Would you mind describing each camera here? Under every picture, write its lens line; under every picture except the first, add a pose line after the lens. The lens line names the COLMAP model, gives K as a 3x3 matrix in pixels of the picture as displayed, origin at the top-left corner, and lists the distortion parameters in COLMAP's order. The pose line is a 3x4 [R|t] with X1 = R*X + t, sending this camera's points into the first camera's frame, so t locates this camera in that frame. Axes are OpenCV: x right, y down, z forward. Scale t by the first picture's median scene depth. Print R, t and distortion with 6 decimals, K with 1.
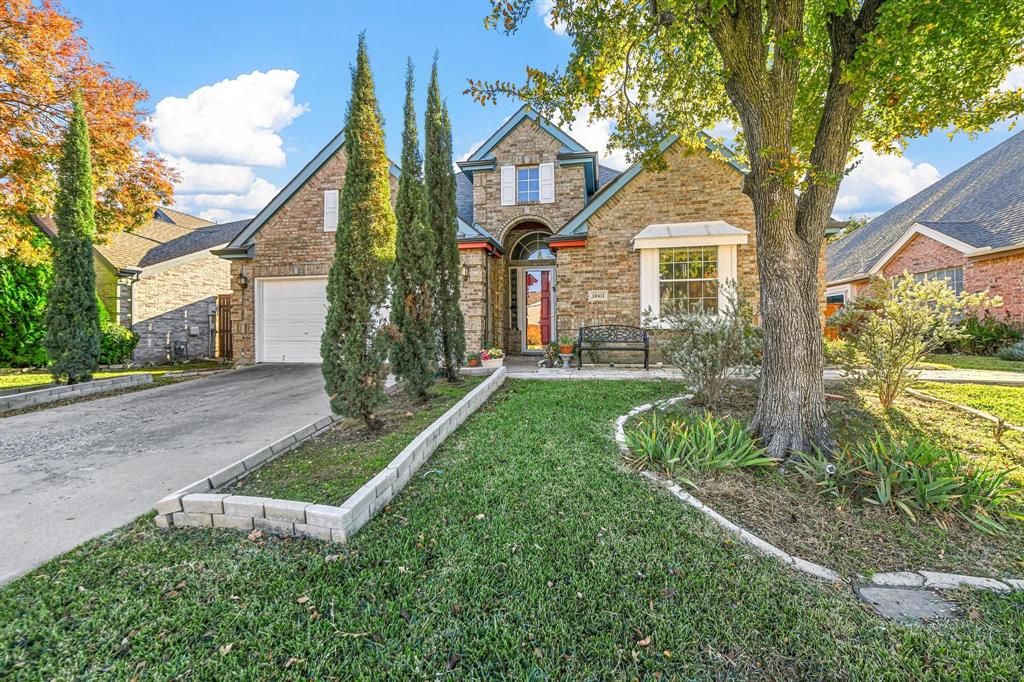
lens RADIAL K [[398.6, 0, 512.0], [0, 398.6, 341.0], [0, 0, 1]] dist [0.011800, 0.000200]
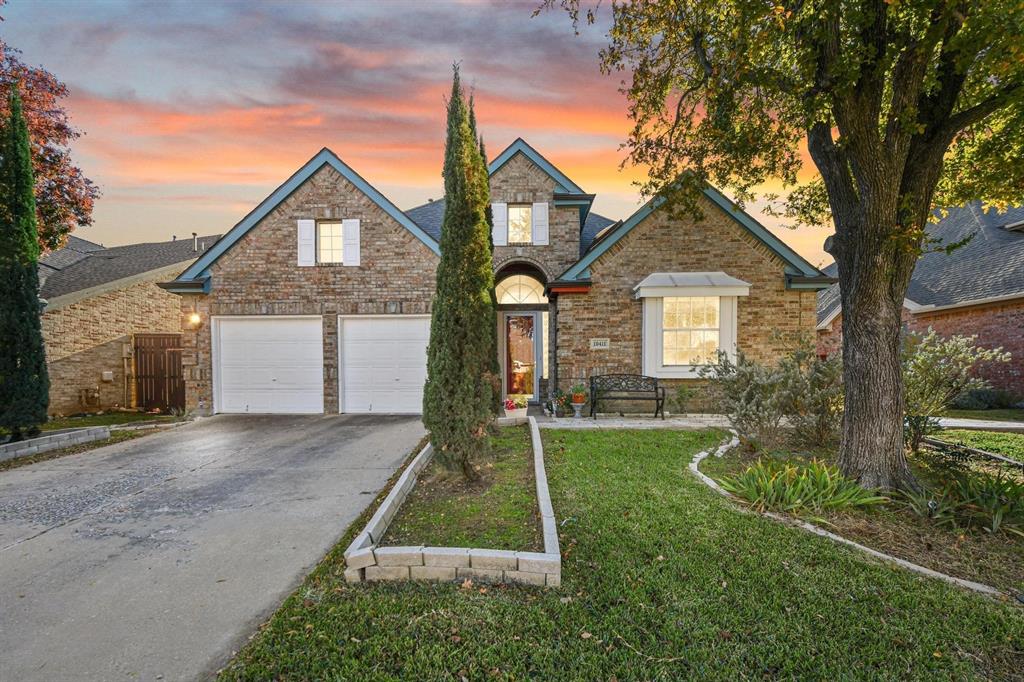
lens RADIAL K [[424.6, 0, 510.6], [0, 424.6, 401.7], [0, 0, 1]] dist [0.010720, 0.000036]
pose [[0.992025, 0.000048, 0.126040, -0.134347], [-0.003664, 0.999588, 0.028462, -0.000567], [-0.125986, -0.028697, 0.991617, -0.011032]]
